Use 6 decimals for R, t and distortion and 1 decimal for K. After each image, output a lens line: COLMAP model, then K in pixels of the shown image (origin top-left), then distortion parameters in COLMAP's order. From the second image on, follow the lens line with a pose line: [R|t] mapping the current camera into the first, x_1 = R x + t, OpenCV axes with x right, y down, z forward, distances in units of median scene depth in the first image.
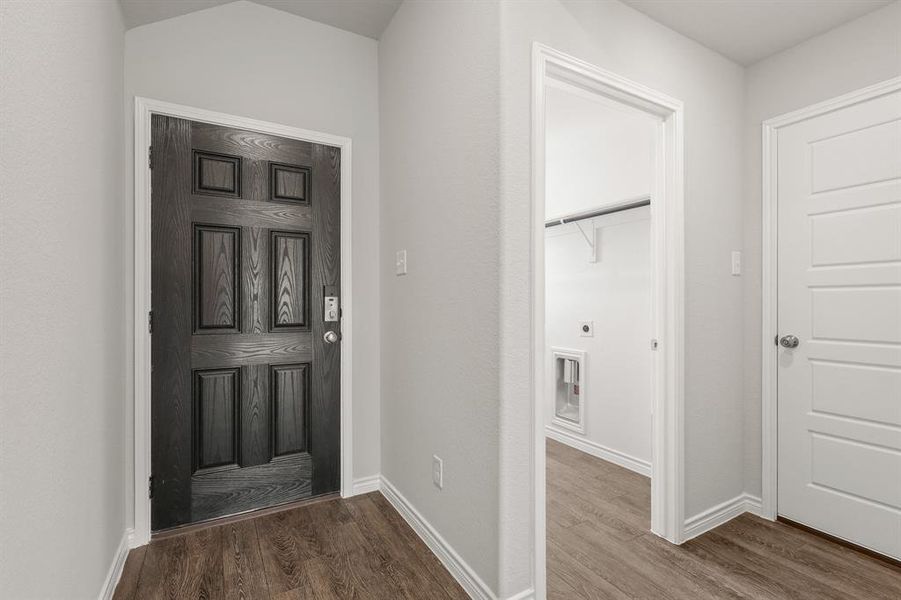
lens RADIAL K [[420.3, 0, 453.0], [0, 420.3, 299.8], [0, 0, 1]] dist [0.002825, 0.000259]
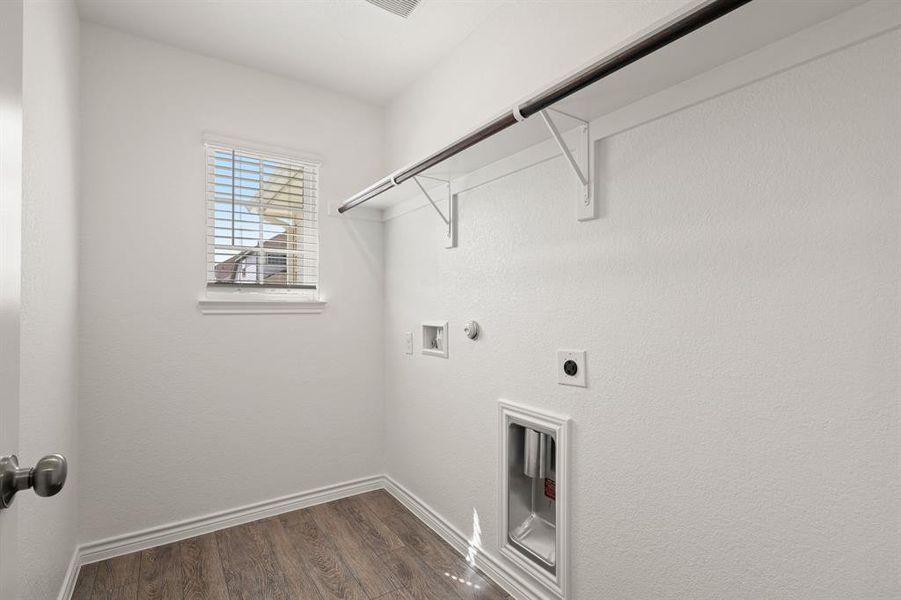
lens RADIAL K [[420.3, 0, 449.6], [0, 420.3, 303.0], [0, 0, 1]] dist [0.002825, 0.000259]
pose [[0.997832, 0.003336, 0.065730, 0.147585], [-0.002716, 0.999951, -0.009522, 0.003592], [-0.065758, 0.009322, 0.997792, 0.526247]]
